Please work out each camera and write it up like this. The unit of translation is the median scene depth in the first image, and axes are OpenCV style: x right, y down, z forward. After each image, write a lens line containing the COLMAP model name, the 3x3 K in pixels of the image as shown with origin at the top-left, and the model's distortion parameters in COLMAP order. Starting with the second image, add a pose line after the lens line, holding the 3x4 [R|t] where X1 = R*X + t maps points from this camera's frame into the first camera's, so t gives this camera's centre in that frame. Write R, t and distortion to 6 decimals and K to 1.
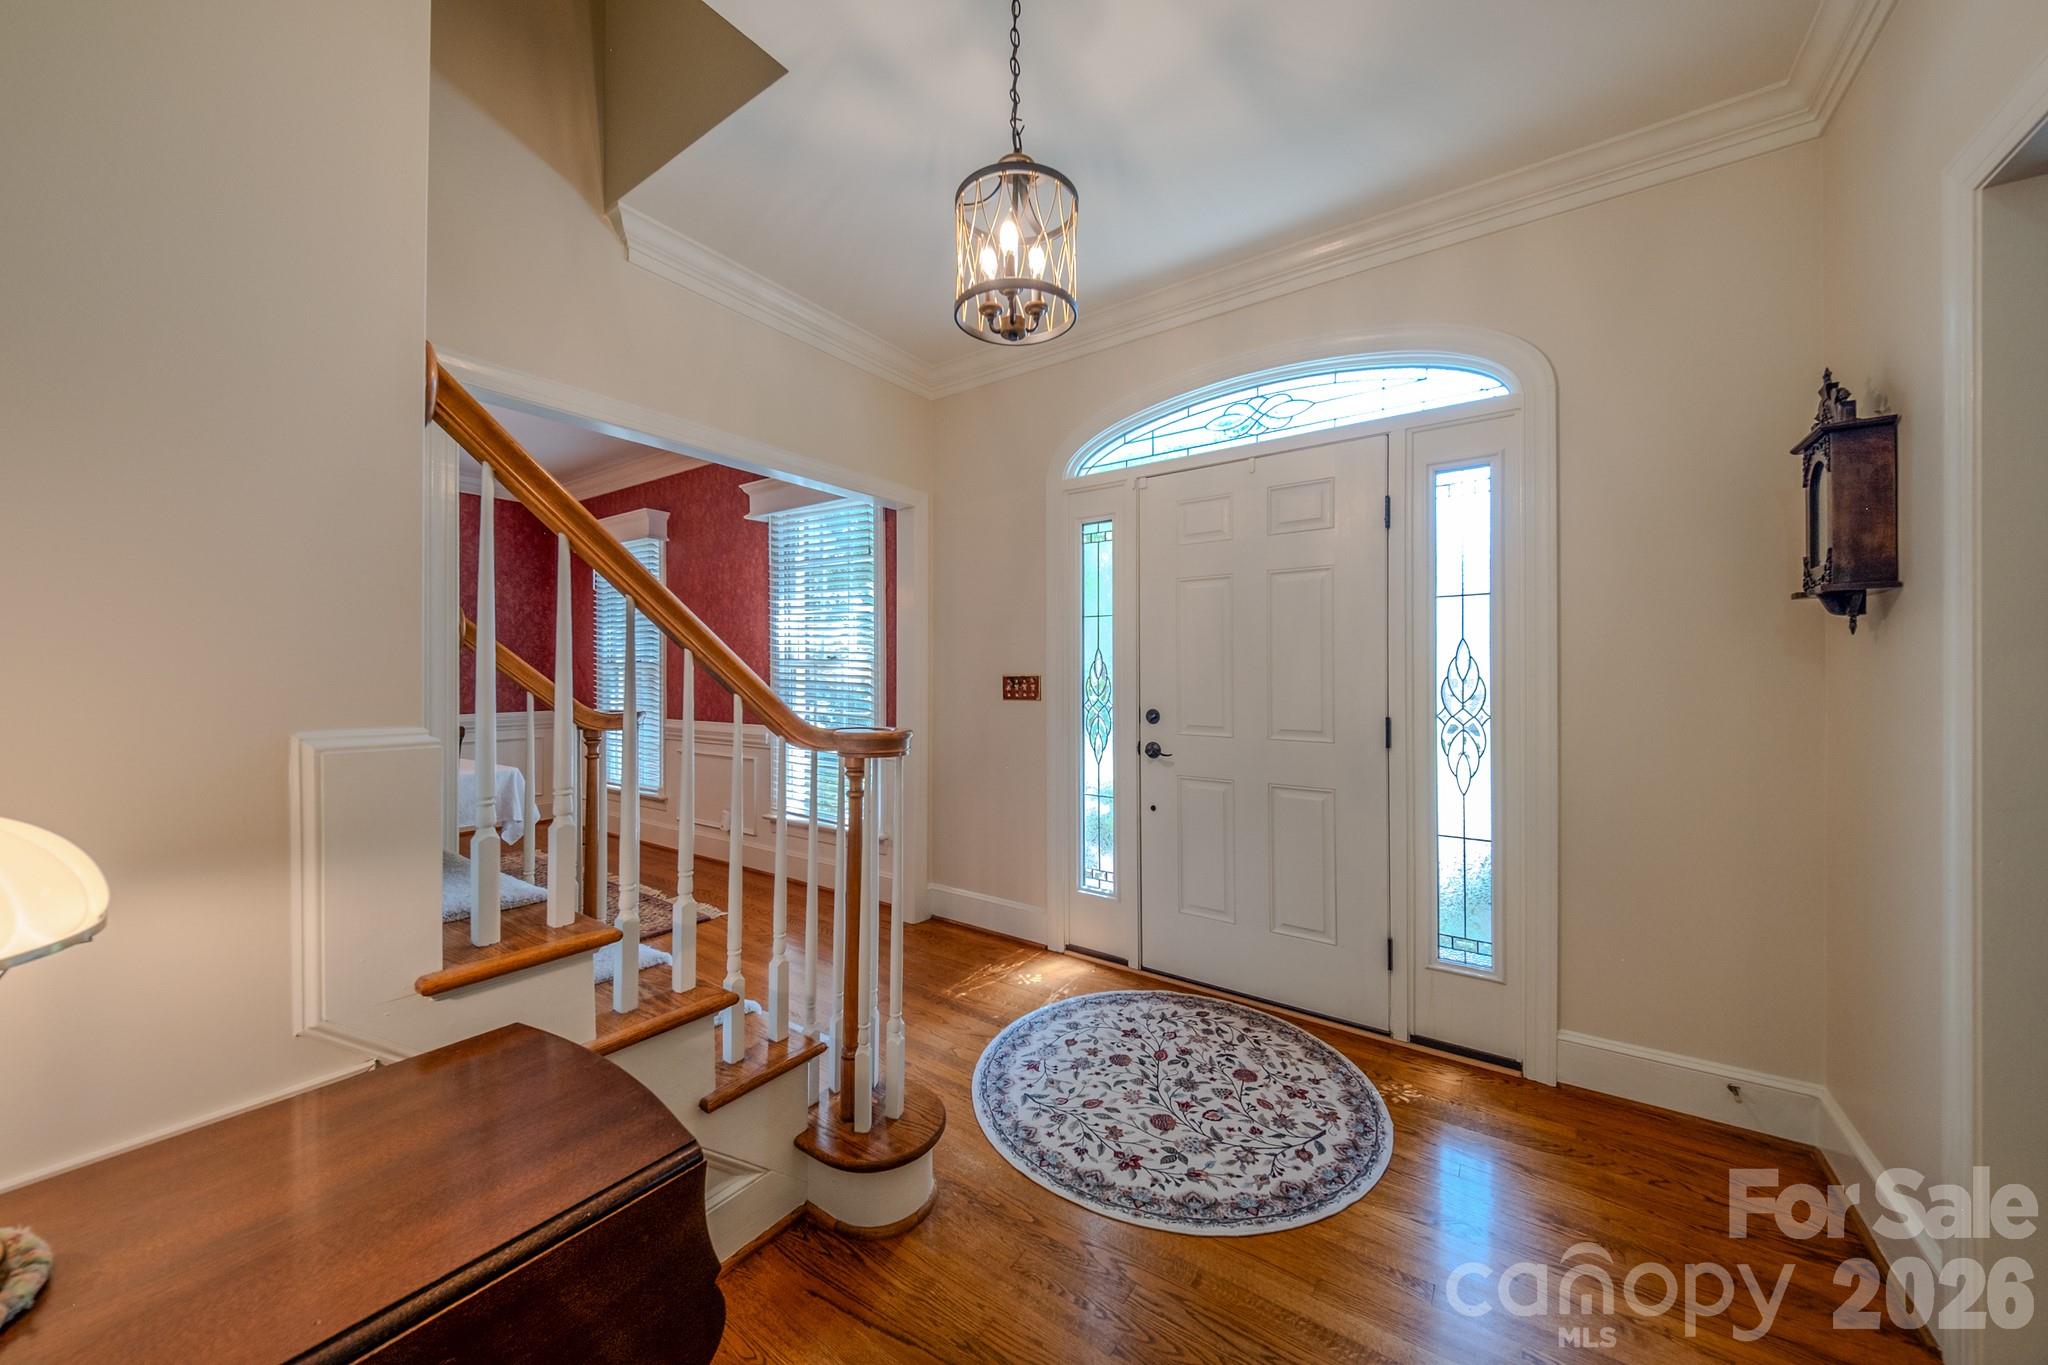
lens RADIAL K [[710.7, 0, 1018.9], [0, 710.7, 667.3], [0, 0, 1]] dist [-0.007417, 0.001484]
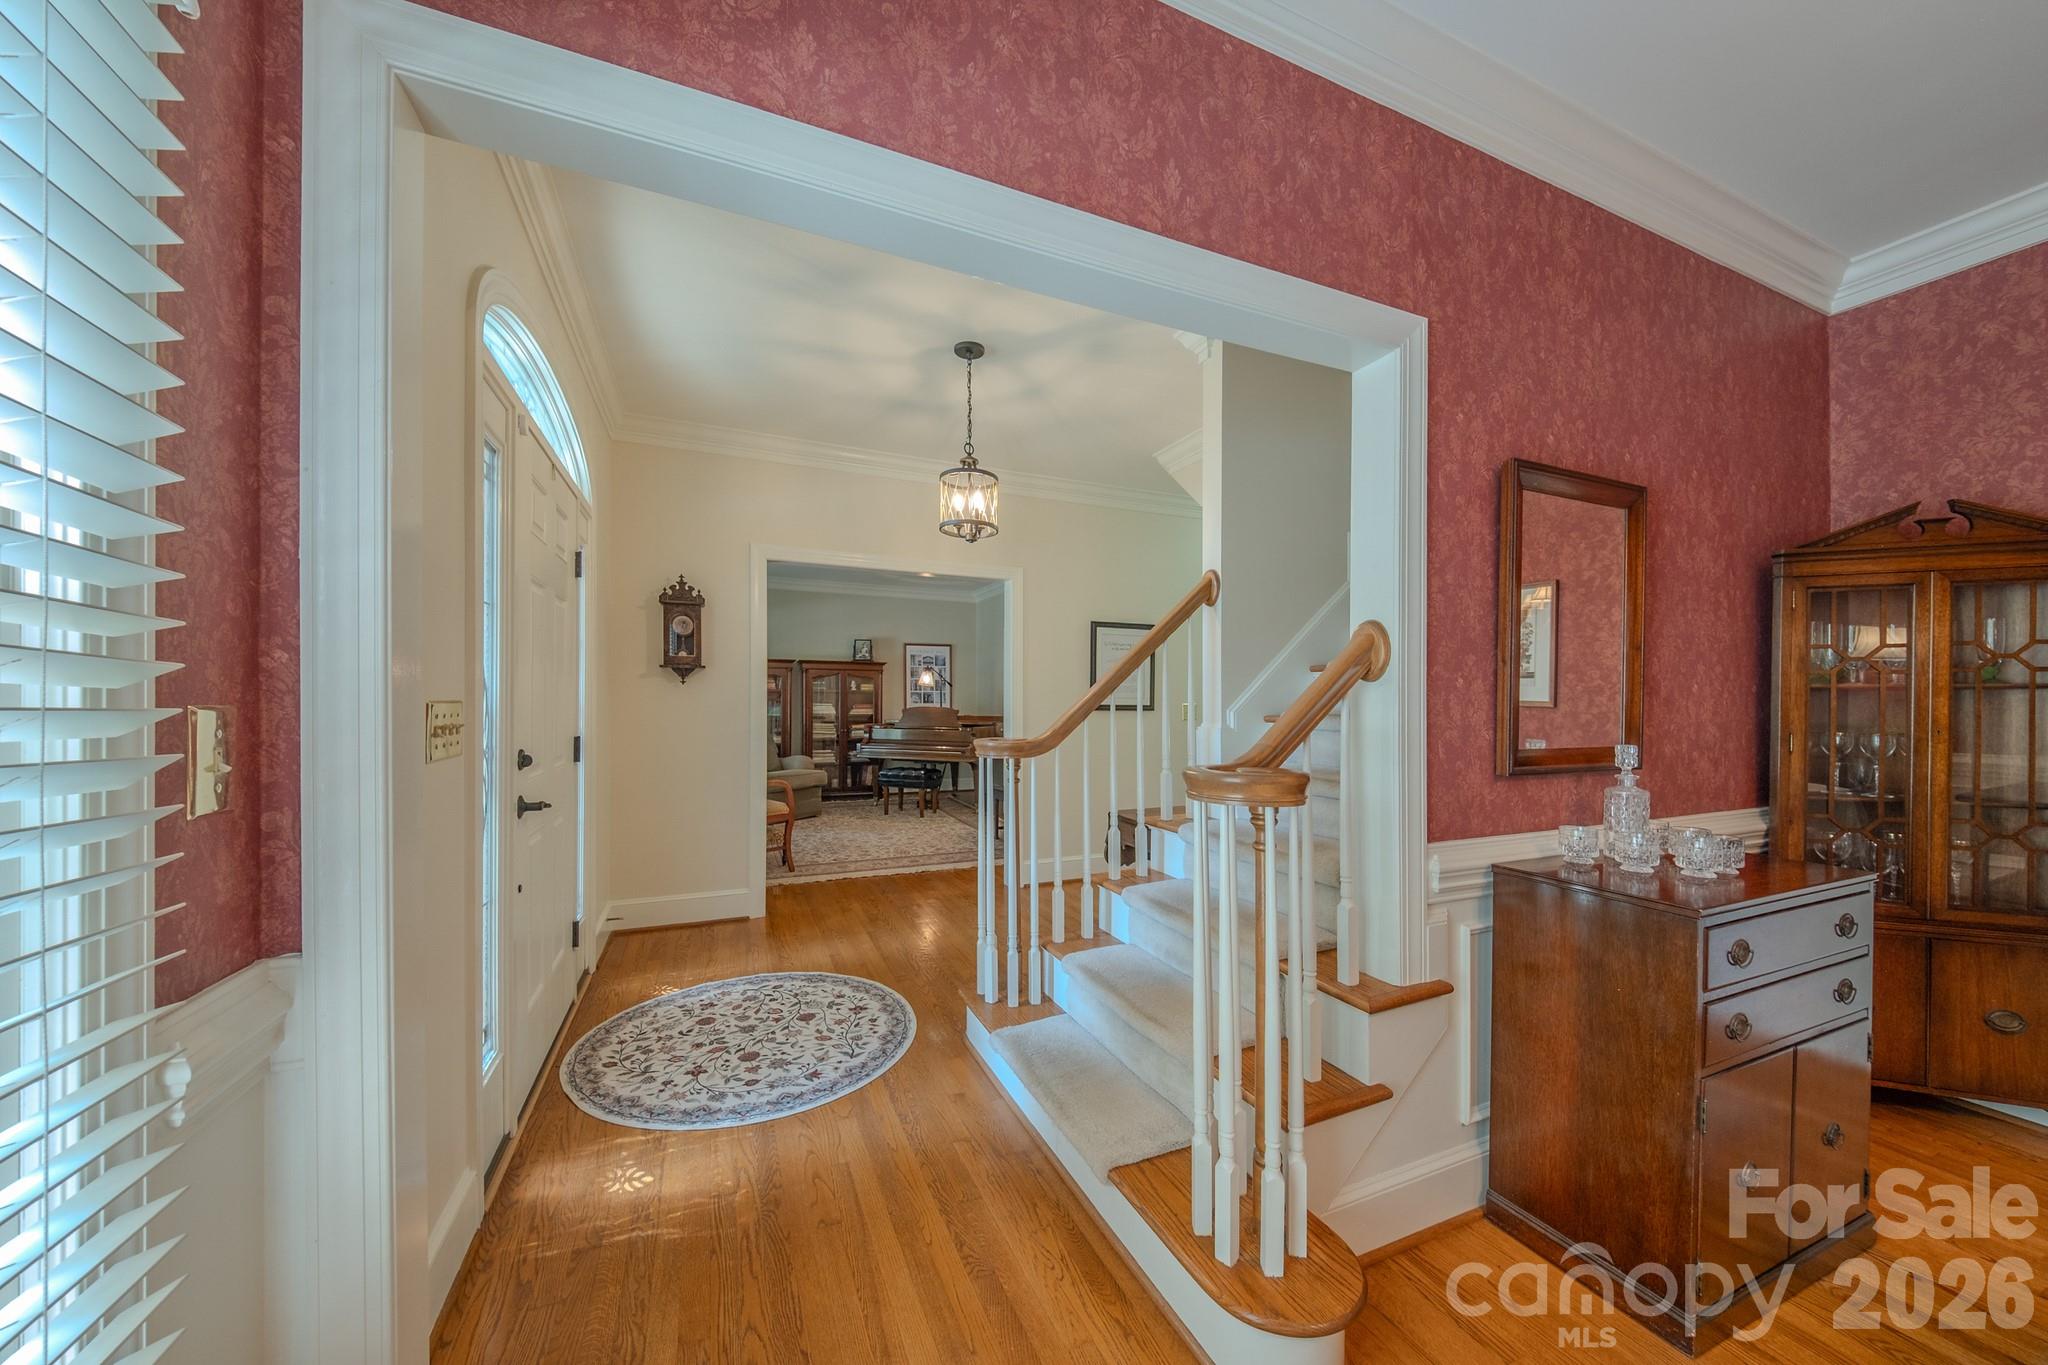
lens RADIAL K [[723.7, 0, 1039.4], [0, 723.7, 706.7], [0, 0, 1]] dist [0.028612, -0.000195]
pose [[-0.861234, -0.010398, 0.508102, -0.837041], [-0.009888, 0.999944, 0.003703, 0.012720], [-0.508112, -0.001835, -0.861289, 1.819821]]
